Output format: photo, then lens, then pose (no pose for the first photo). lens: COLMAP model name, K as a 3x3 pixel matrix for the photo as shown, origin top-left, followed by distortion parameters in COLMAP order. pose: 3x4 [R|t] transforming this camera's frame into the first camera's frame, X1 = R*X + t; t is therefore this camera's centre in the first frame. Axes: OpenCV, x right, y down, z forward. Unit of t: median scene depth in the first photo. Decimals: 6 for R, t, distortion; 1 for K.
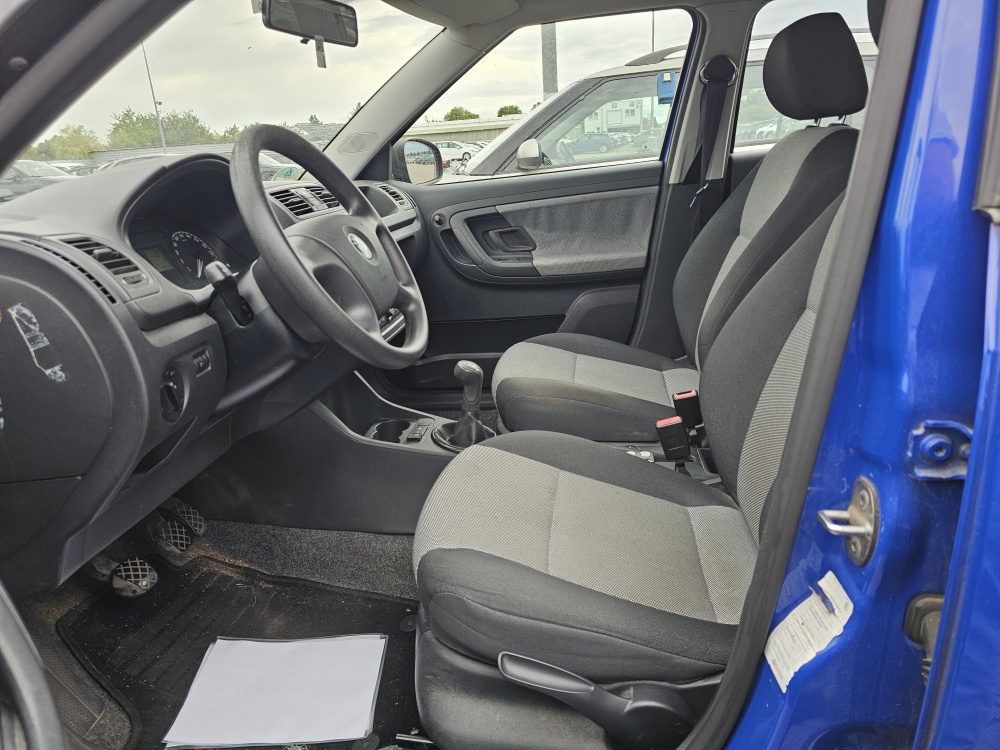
lens RADIAL K [[671.0, 0, 481.8], [0, 671.0, 368.4], [0, 0, 1]] dist [0.046776, -0.033608]
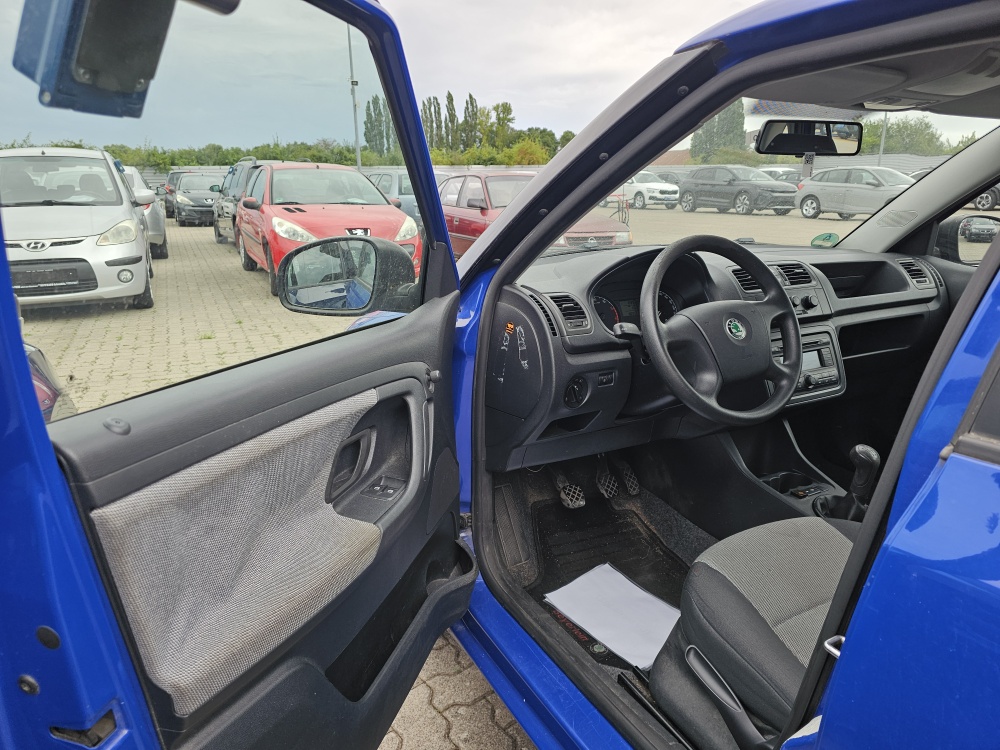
lens RADIAL K [[671.0, 0, 499.3], [0, 671.0, 360.5], [0, 0, 1]] dist [0.046776, -0.033608]
pose [[0.601624, 0.261023, -0.754928, 0.473522], [-0.271578, 0.955642, 0.113992, -0.124157], [0.751195, 0.136441, 0.645825, -0.174985]]
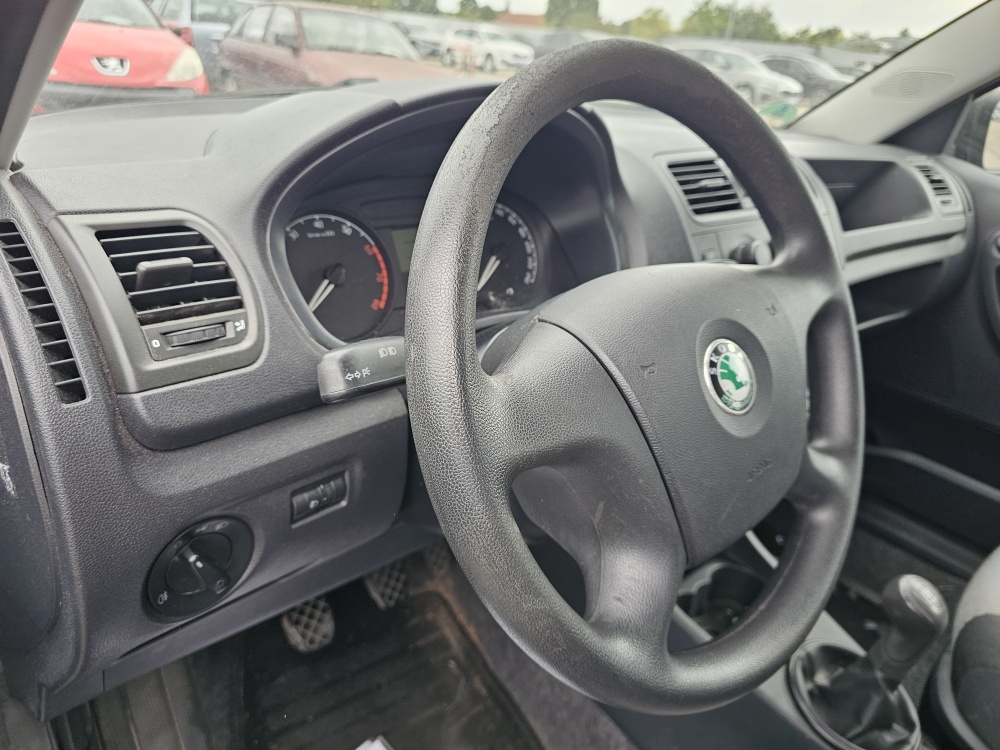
lens RADIAL K [[671.0, 0, 500.9], [0, 671.0, 362.6], [0, 0, 1]] dist [0.046776, -0.033608]
pose [[0.745828, 0.394014, -0.537116, -0.057668], [-0.327461, 0.919023, 0.219466, -0.196338], [0.580094, 0.012201, 0.814458, 0.496643]]
